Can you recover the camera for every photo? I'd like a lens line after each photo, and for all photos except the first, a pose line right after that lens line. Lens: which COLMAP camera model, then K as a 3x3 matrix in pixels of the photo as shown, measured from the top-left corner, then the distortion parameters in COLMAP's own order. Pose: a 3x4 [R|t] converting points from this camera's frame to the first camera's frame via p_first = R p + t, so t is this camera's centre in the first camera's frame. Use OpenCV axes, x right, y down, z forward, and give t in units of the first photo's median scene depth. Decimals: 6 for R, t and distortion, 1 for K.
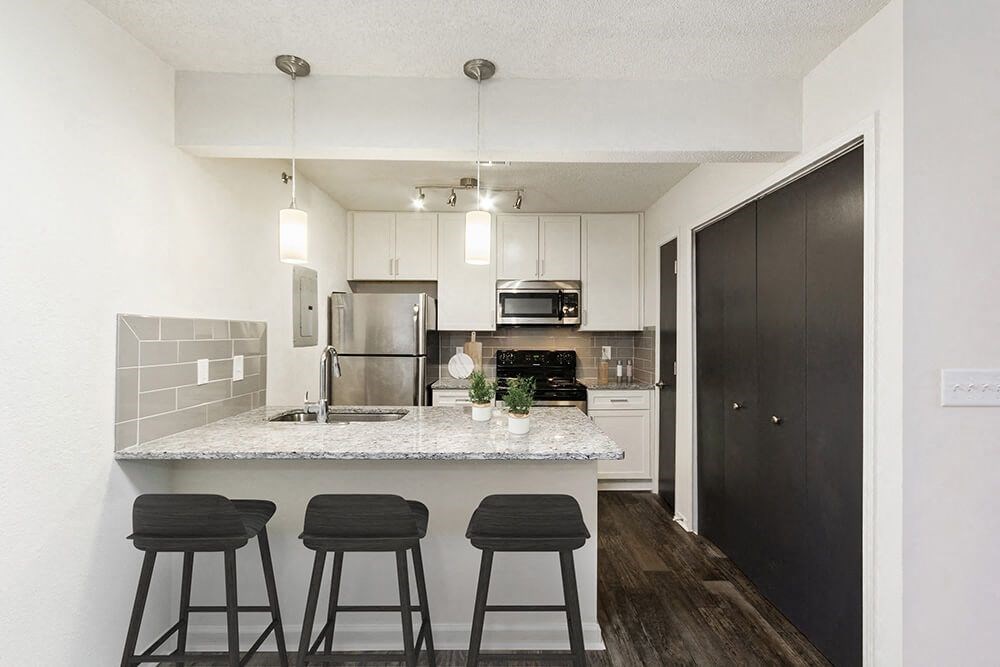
lens RADIAL K [[464.3, 0, 498.2], [0, 464.3, 334.6], [0, 0, 1]] dist [0.003883, 0.000537]
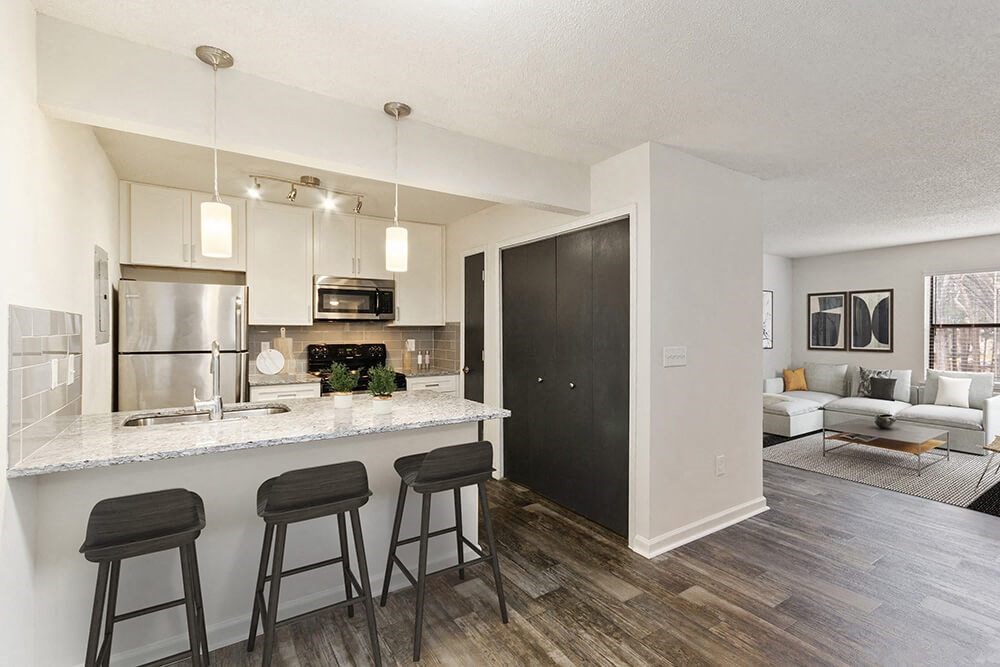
lens RADIAL K [[464.3, 0, 503.9], [0, 464.3, 331.7], [0, 0, 1]] dist [0.003883, 0.000537]
pose [[0.838368, -0.003579, 0.545094, -0.258071], [0.000148, 0.999980, 0.006338, -0.000882], [-0.545105, -0.005233, 0.838351, -0.092591]]
